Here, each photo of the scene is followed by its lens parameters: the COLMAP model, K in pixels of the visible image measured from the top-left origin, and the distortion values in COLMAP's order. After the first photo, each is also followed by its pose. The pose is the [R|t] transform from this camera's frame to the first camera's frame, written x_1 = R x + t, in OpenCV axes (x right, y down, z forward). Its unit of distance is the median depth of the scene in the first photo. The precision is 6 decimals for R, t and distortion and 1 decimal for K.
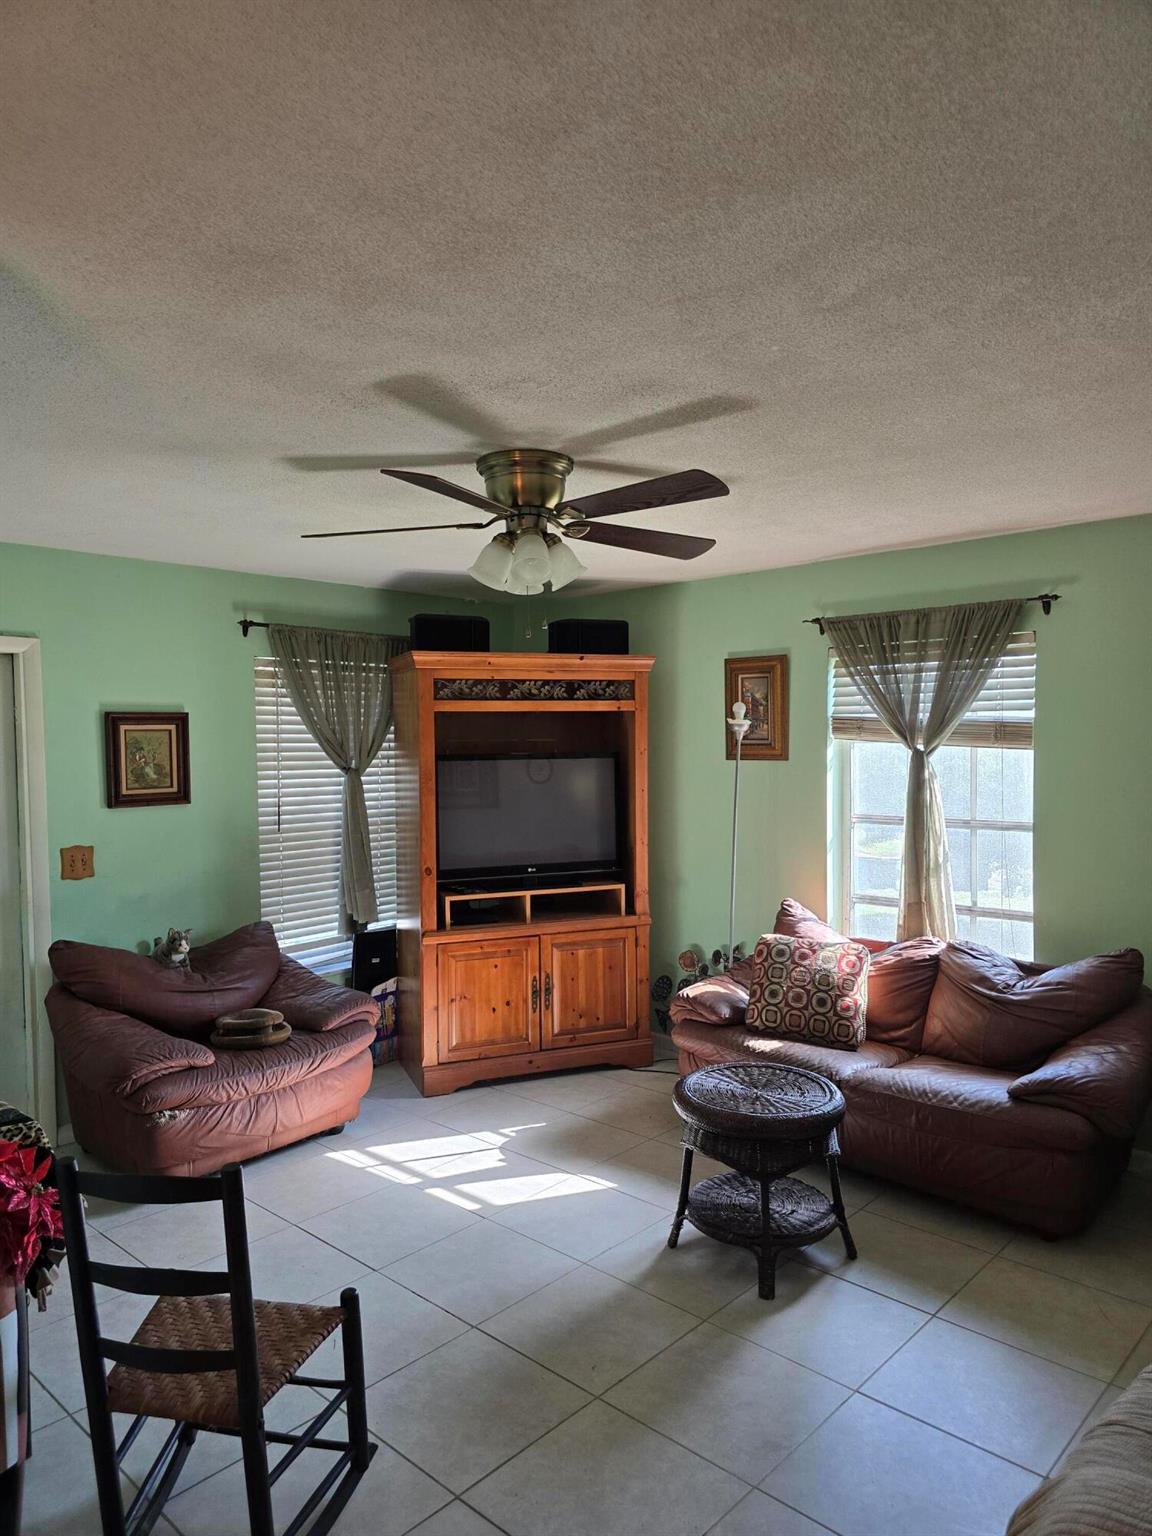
lens RADIAL K [[1029.6, 0, 564.9], [0, 1029.6, 765.1], [0, 0, 1]] dist [0.031203, -0.001532]
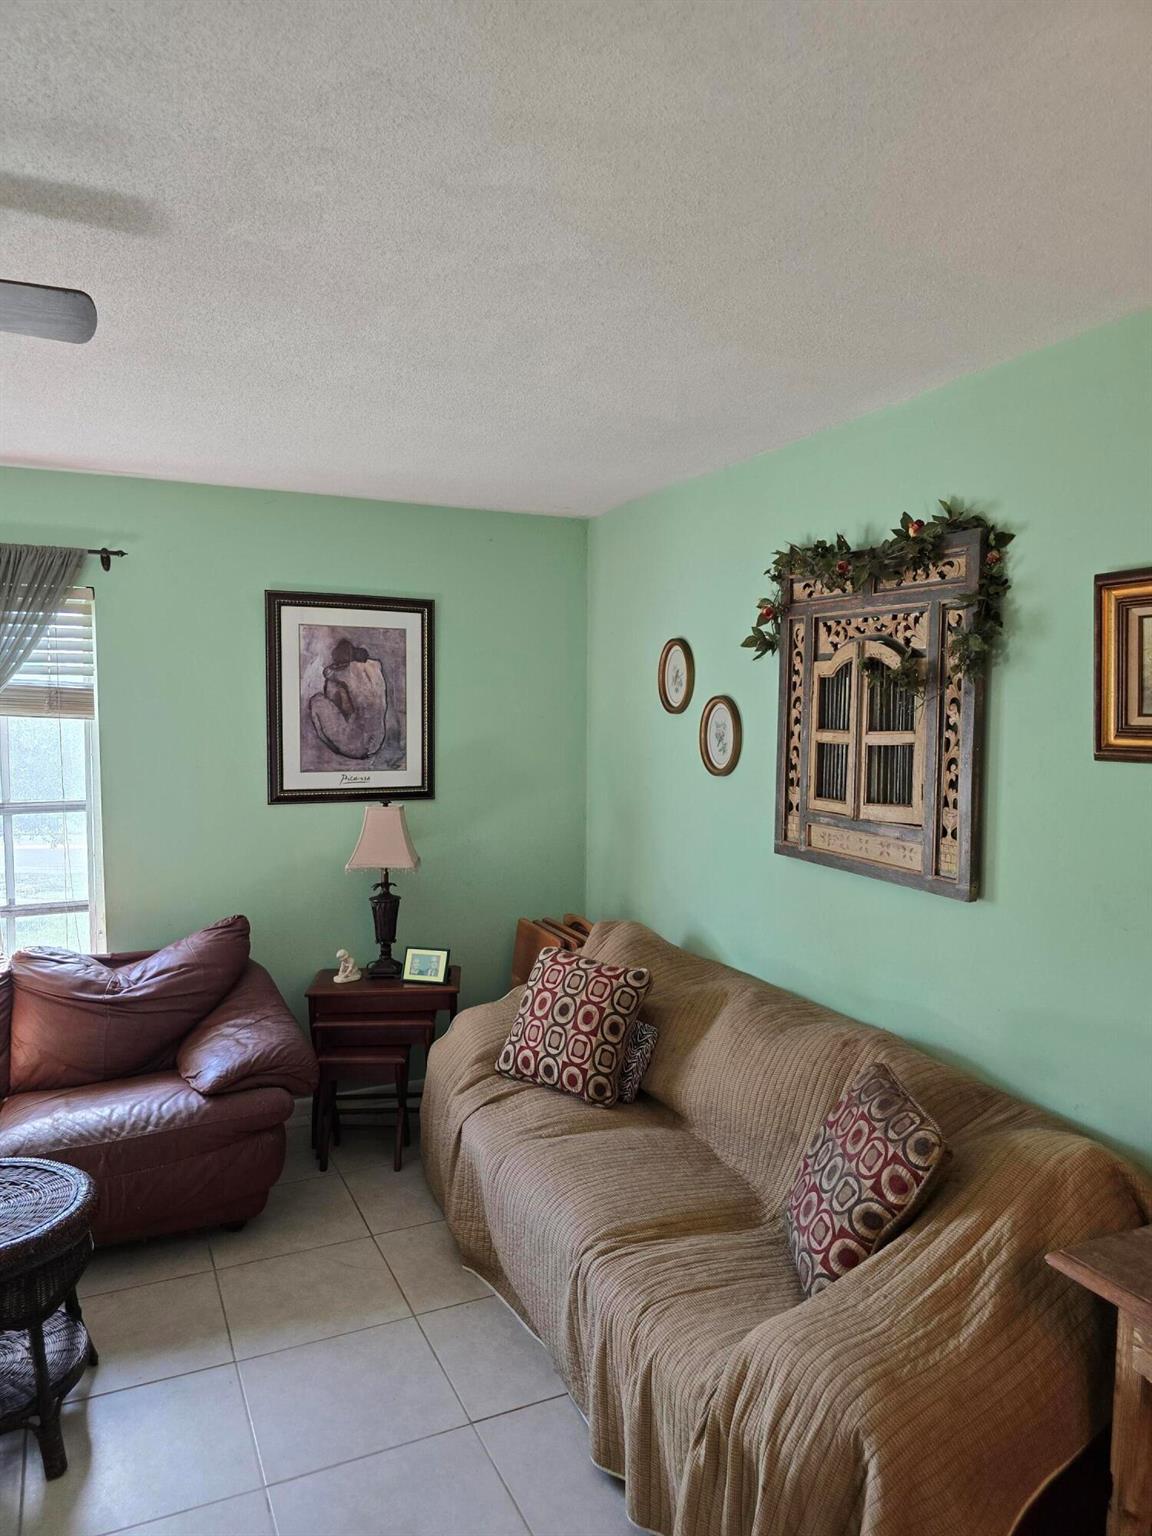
lens RADIAL K [[1029.6, 0, 564.9], [0, 1029.6, 765.1], [0, 0, 1]] dist [0.031203, -0.001532]
pose [[0.368275, -0.039902, 0.928860, -0.241989], [0.013726, 0.999203, 0.037482, -0.003730], [-0.929615, -0.001055, 0.368530, 0.296636]]
